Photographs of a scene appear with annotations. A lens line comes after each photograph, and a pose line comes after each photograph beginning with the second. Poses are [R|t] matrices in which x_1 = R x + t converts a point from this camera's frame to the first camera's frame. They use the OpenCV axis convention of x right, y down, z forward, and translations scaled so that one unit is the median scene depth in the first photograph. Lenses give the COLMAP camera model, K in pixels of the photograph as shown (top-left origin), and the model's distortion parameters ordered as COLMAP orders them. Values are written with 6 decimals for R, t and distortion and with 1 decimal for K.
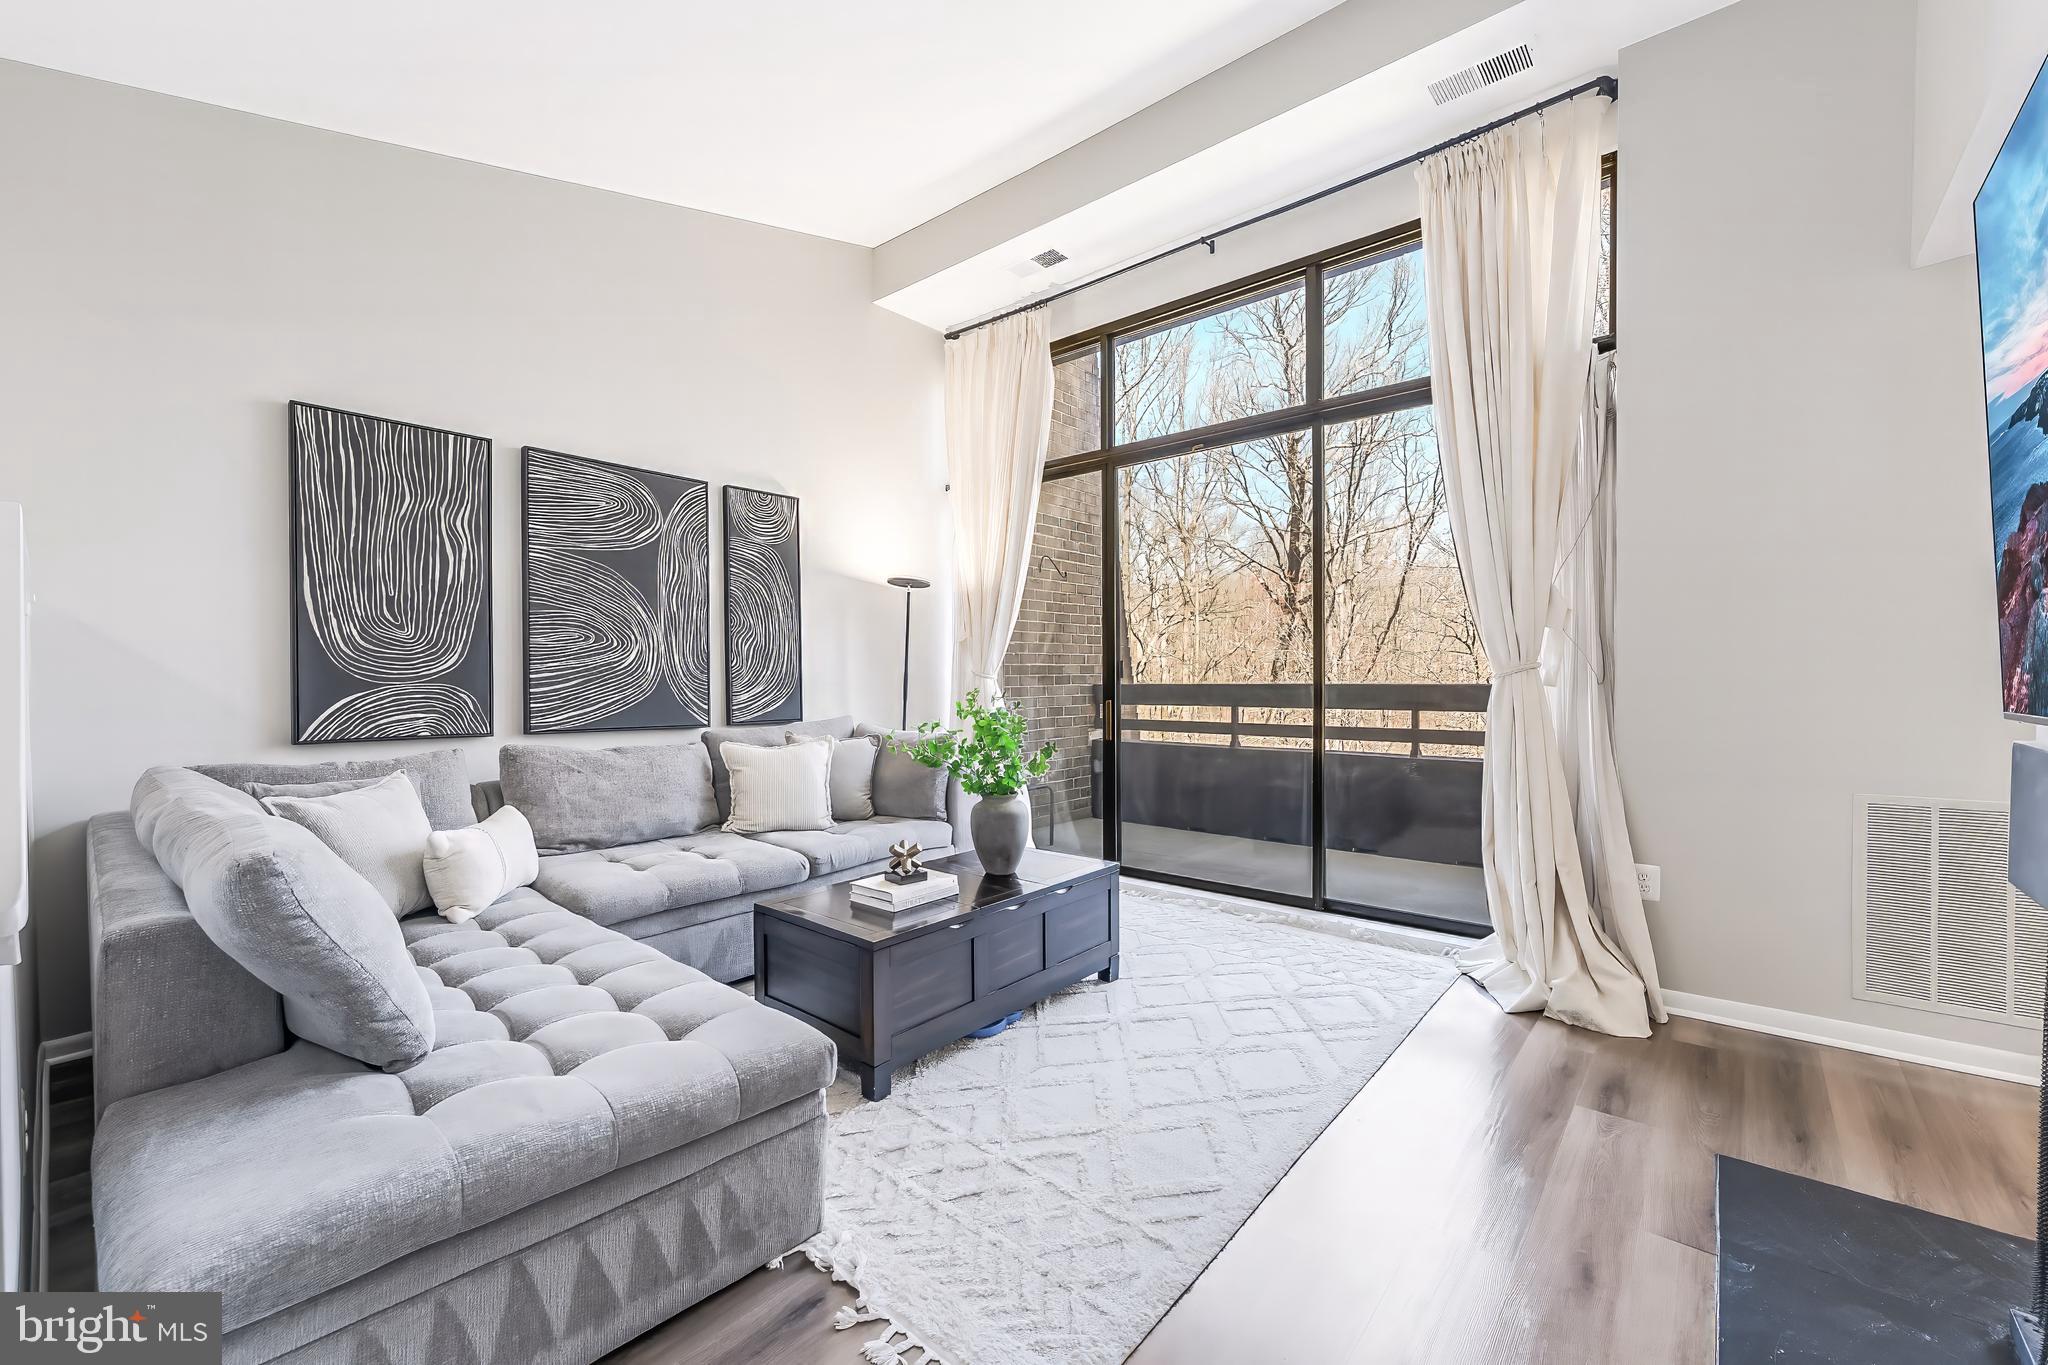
lens RADIAL K [[833.4, 0, 1036.5], [0, 833.4, 668.6], [0, 0, 1]] dist [0.001984, 0.000300]
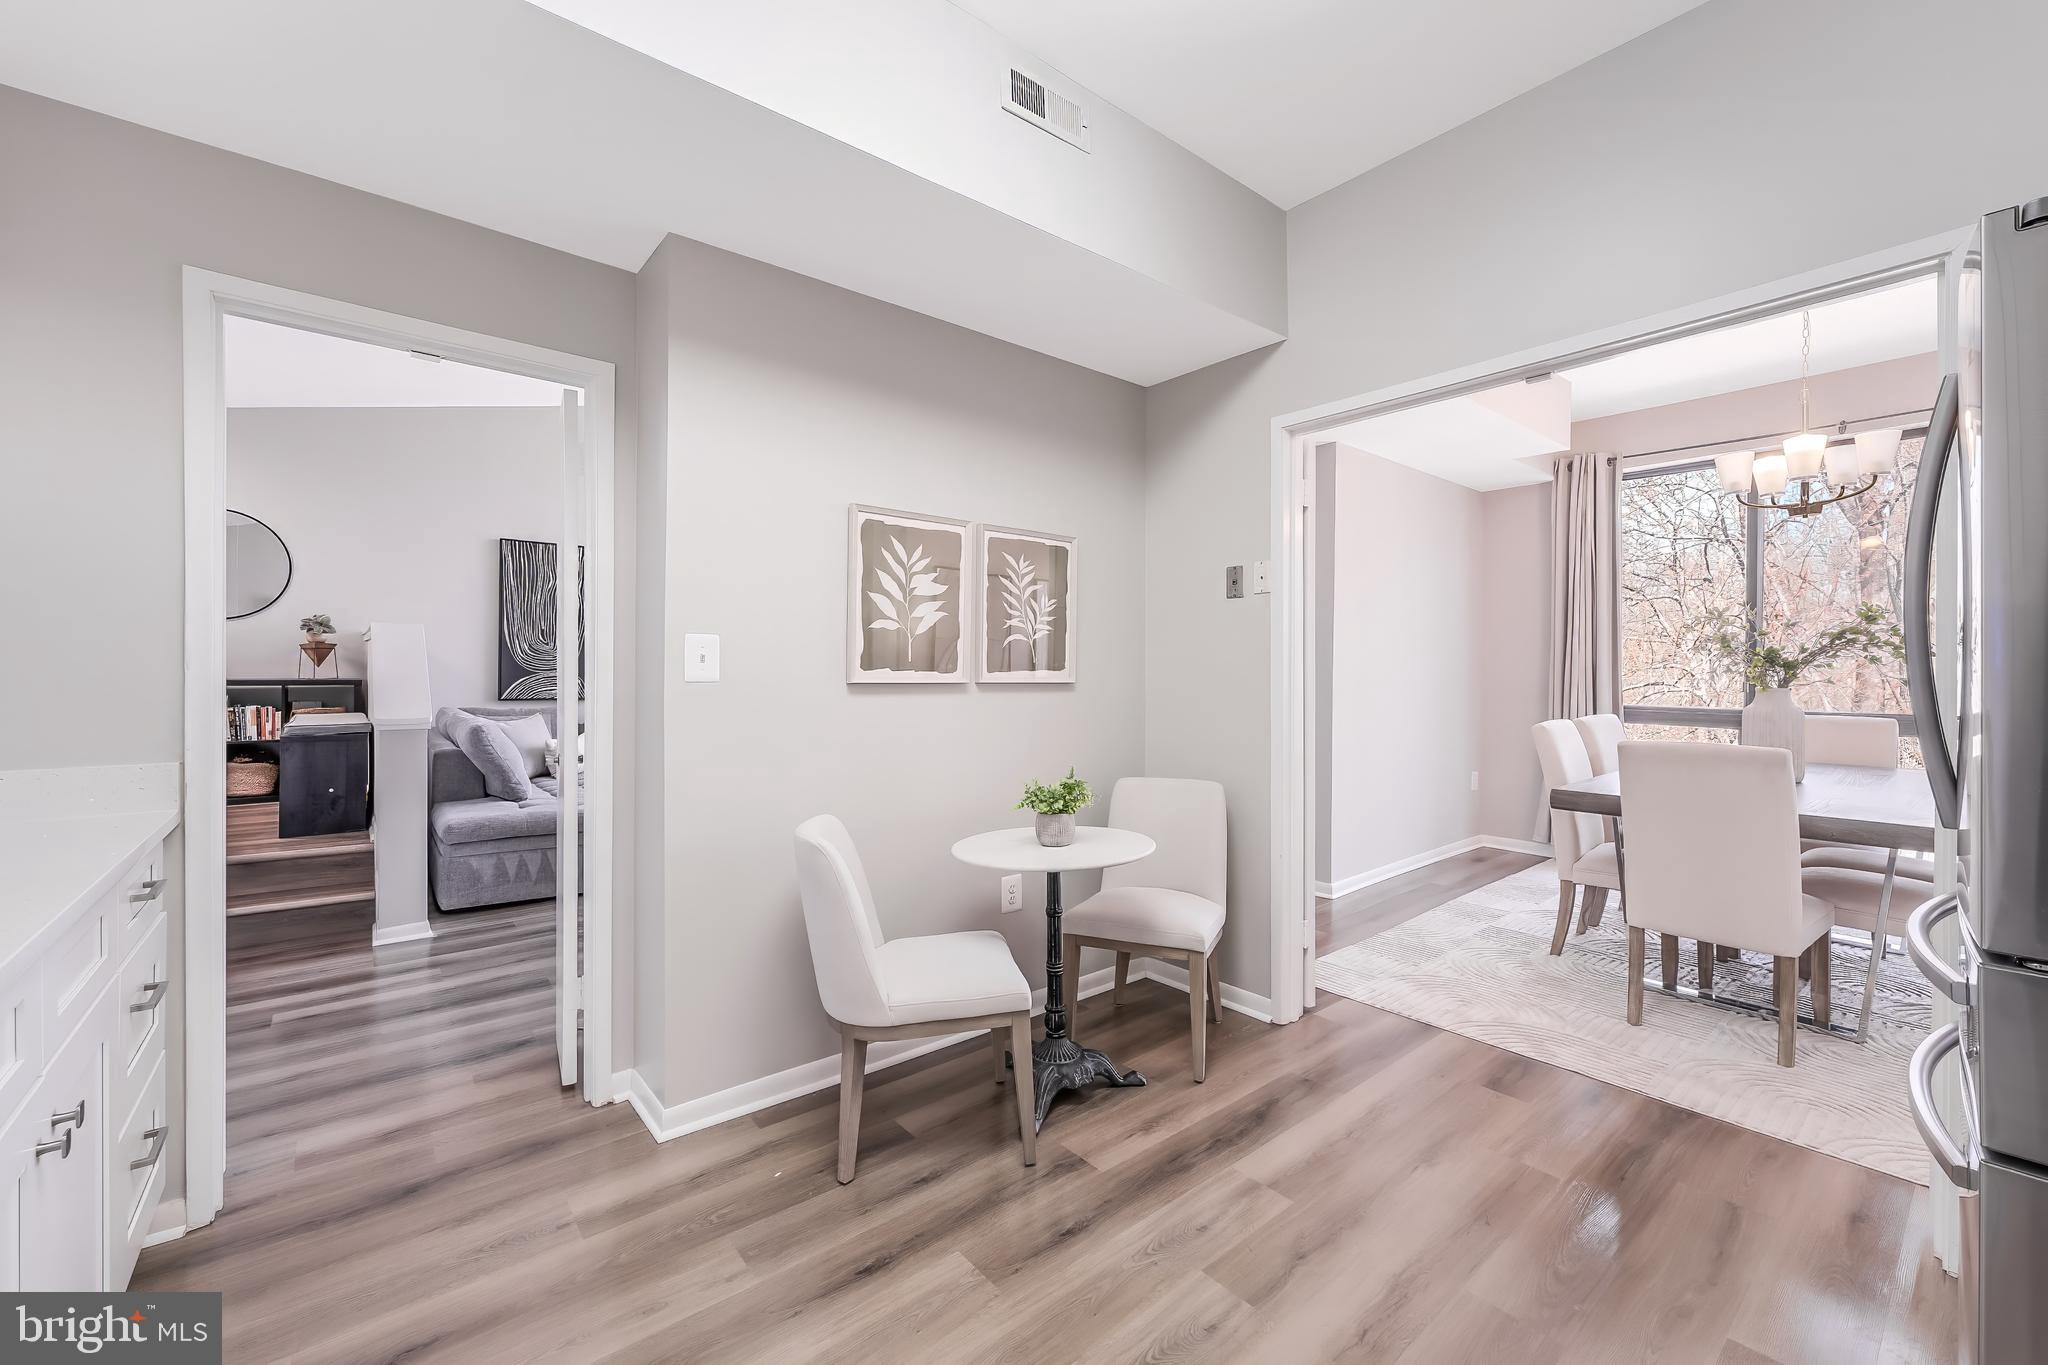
lens RADIAL K [[833.4, 0, 1036.5], [0, 833.4, 668.6], [0, 0, 1]] dist [0.001984, 0.000300]
pose [[0.984373, 0.019504, -0.175014, 0.981355], [-0.020102, 0.999797, -0.001648, -0.018000], [0.174947, 0.005141, 0.984565, -1.004731]]
